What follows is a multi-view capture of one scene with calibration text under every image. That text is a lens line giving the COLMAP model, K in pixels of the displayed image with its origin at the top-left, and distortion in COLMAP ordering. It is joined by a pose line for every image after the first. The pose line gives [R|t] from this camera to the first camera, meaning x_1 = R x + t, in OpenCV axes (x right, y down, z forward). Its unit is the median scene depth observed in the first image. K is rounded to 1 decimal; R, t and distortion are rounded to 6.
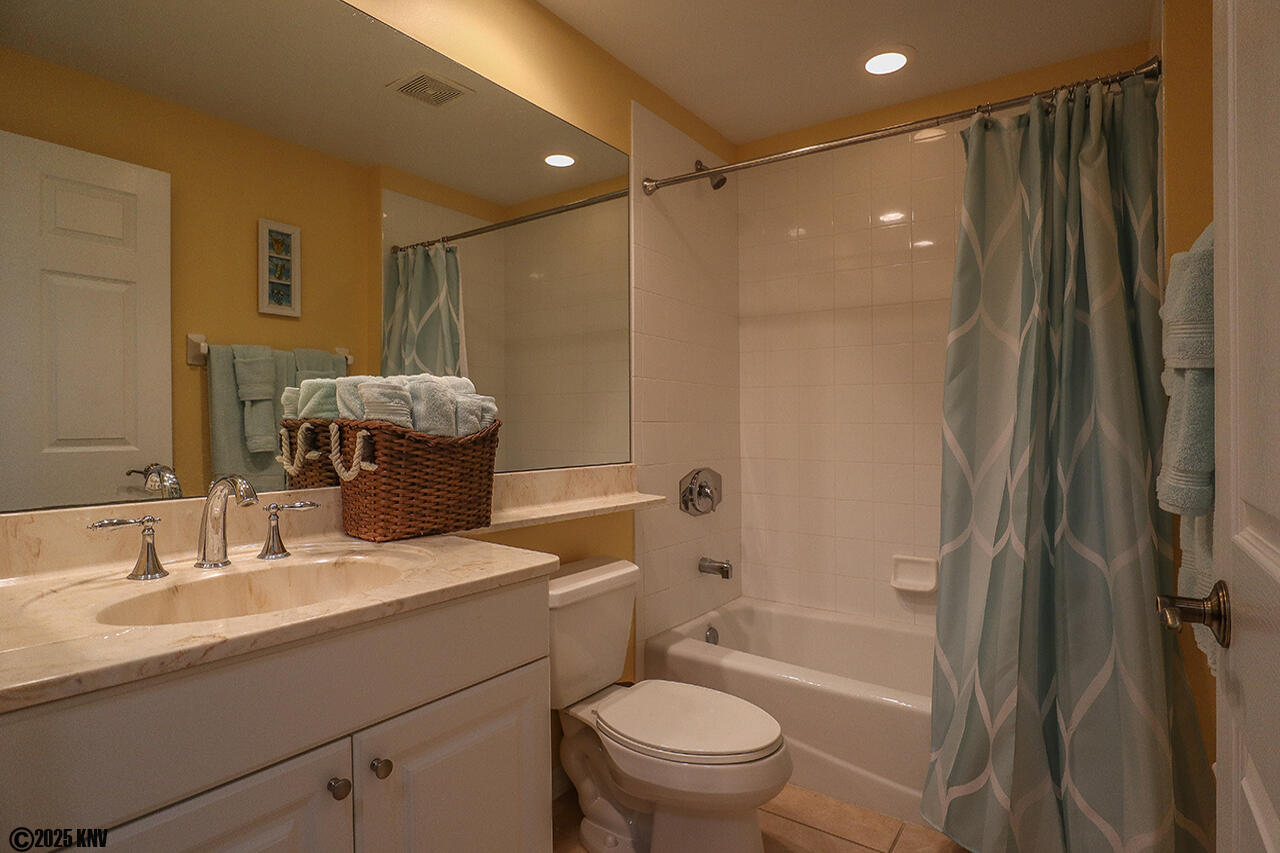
lens RADIAL K [[676.3, 0, 640.0], [0, 676.3, 426.5], [0, 0, 1]] dist [-0.011900, 0.000398]
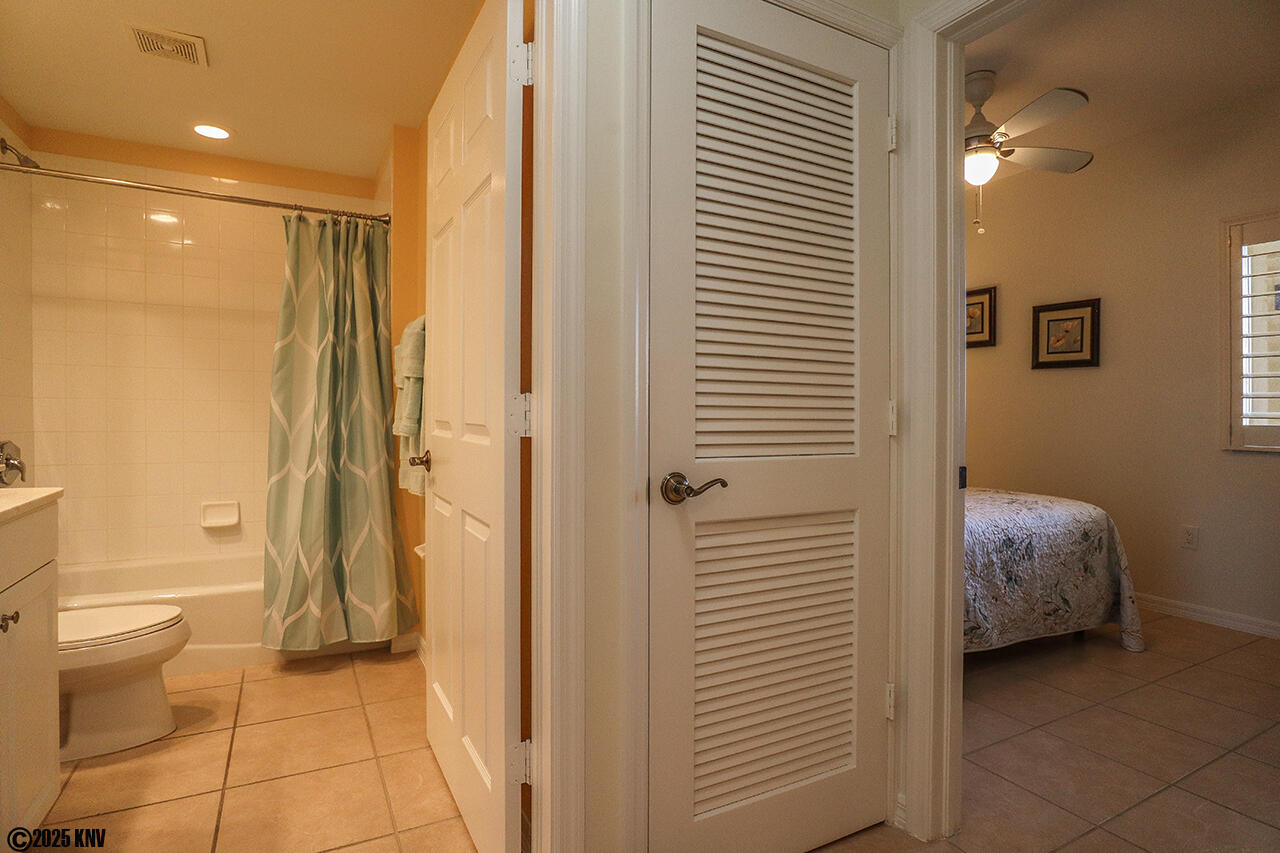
lens RADIAL K [[664.7, 0, 641.6], [0, 664.7, 401.1], [0, 0, 1]] dist [-0.048276, 0.000447]
pose [[0.452512, 0.015178, 0.891629, -0.586371], [-0.002098, 0.999870, -0.015956, 0.023509], [-0.891756, 0.005350, 0.452485, -0.516558]]
